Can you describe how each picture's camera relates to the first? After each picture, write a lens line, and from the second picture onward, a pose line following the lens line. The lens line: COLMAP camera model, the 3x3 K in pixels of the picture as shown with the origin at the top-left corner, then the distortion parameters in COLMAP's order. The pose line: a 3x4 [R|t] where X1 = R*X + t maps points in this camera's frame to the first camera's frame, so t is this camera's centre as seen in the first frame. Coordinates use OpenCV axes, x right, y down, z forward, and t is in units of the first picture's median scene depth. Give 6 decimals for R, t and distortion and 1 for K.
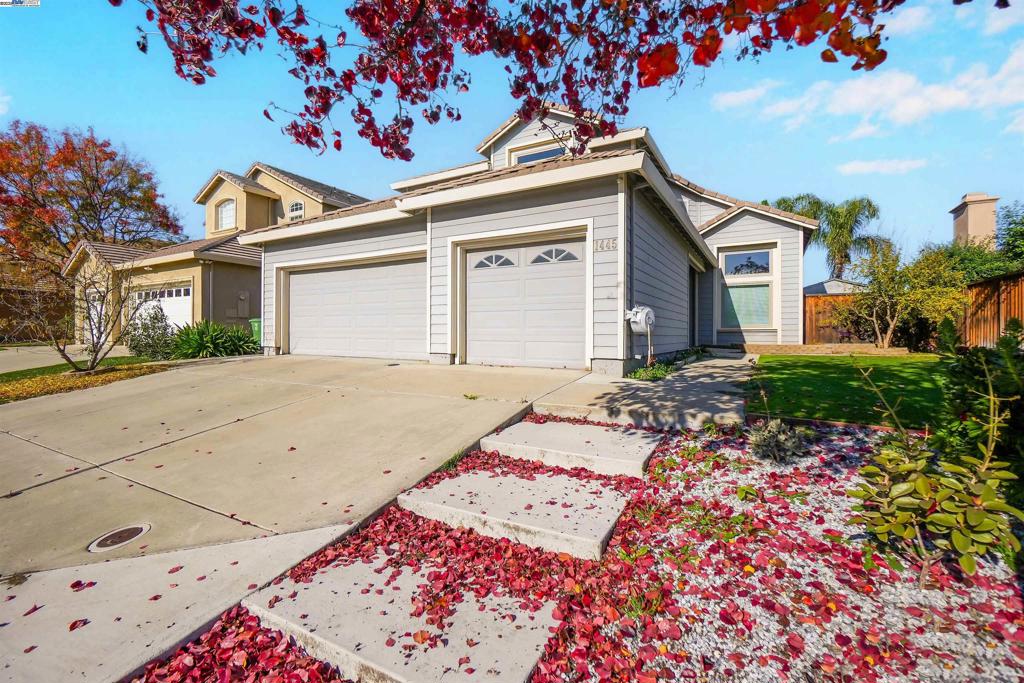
lens RADIAL K [[443.3, 0, 515.8], [0, 443.3, 336.8], [0, 0, 1]] dist [-0.005703, 0.000490]
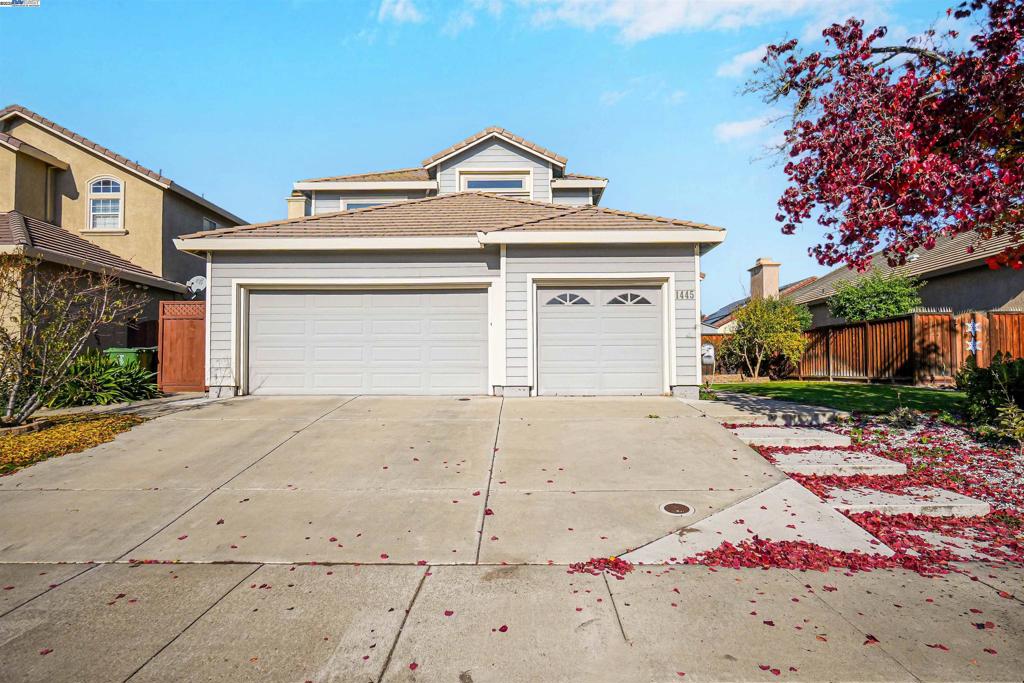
lens RADIAL K [[547.2, 0, 523.1], [0, 547.2, 360.1], [0, 0, 1]] dist [-0.001909, -0.000222]
pose [[0.872909, 0.001229, 0.487882, -0.484549], [0.011680, 0.999658, -0.023416, 0.004422], [-0.487743, 0.026139, 0.872596, -0.064644]]
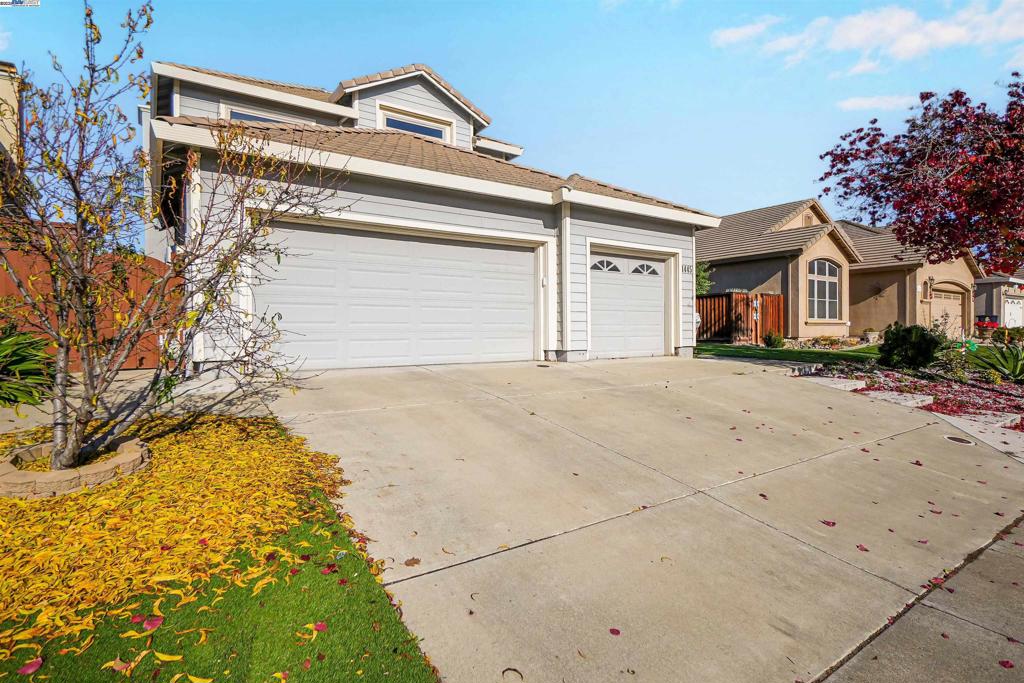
lens RADIAL K [[519.9, 0, 512.0], [0, 519.9, 341.5], [0, 0, 1]] dist [-0.001626, -0.000171]
pose [[0.438715, -0.025363, 0.898268, -0.814320], [0.014409, 0.999672, 0.021189, -0.006388], [-0.898511, 0.003647, 0.438937, 0.387207]]
